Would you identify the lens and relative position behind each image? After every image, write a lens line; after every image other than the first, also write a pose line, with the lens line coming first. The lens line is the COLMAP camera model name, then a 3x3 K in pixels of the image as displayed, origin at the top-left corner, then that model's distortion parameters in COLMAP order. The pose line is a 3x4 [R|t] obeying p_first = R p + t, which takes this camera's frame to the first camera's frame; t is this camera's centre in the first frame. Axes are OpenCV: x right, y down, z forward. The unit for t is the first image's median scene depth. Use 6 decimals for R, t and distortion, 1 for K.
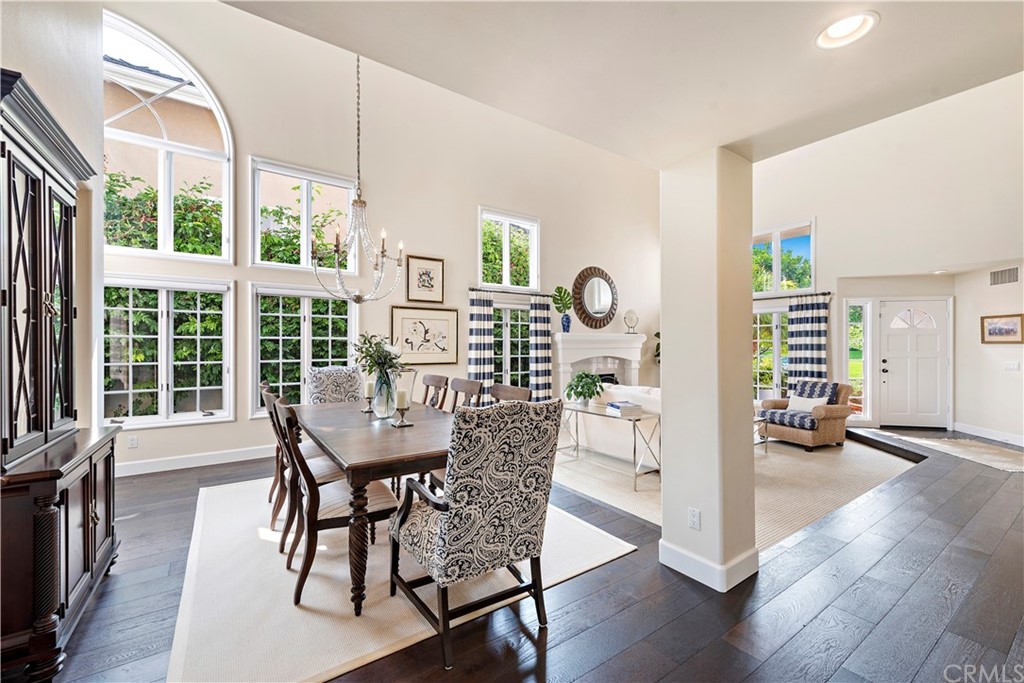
lens RADIAL K [[408.2, 0, 509.8], [0, 408.2, 343.7], [0, 0, 1]] dist [0.000542, -0.002277]
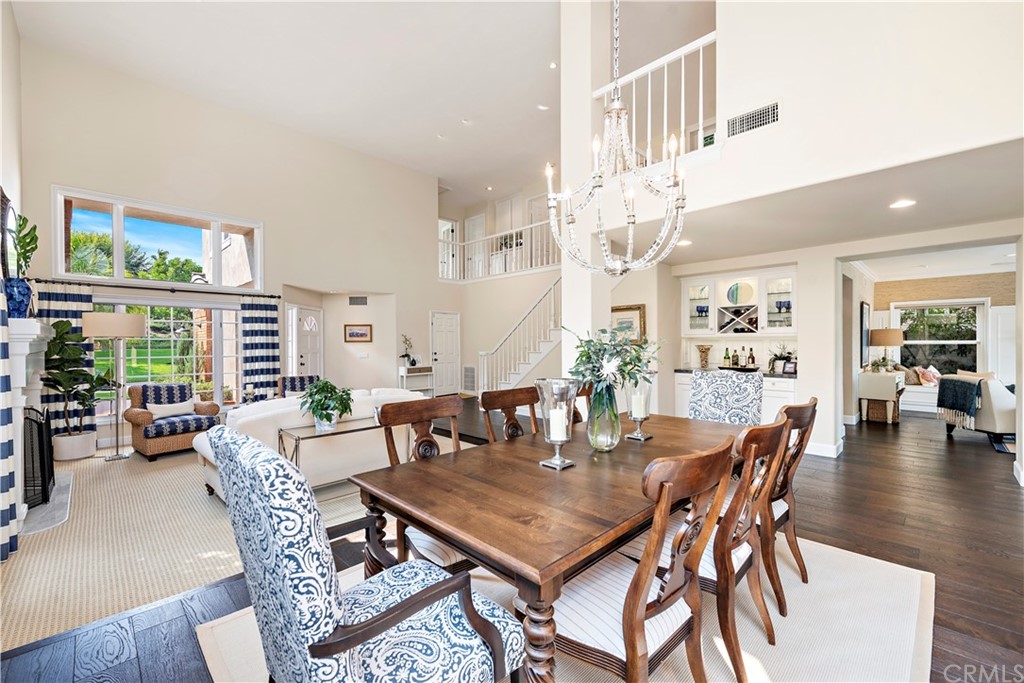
lens RADIAL K [[408.2, 0, 512.0], [0, 408.2, 343.2], [0, 0, 1]] dist [0.000542, -0.002277]
pose [[-0.198811, -0.006346, 0.980017, -0.442524], [0.000907, 0.999977, 0.006660, -0.005641], [-0.980037, 0.002212, -0.198800, 0.627319]]
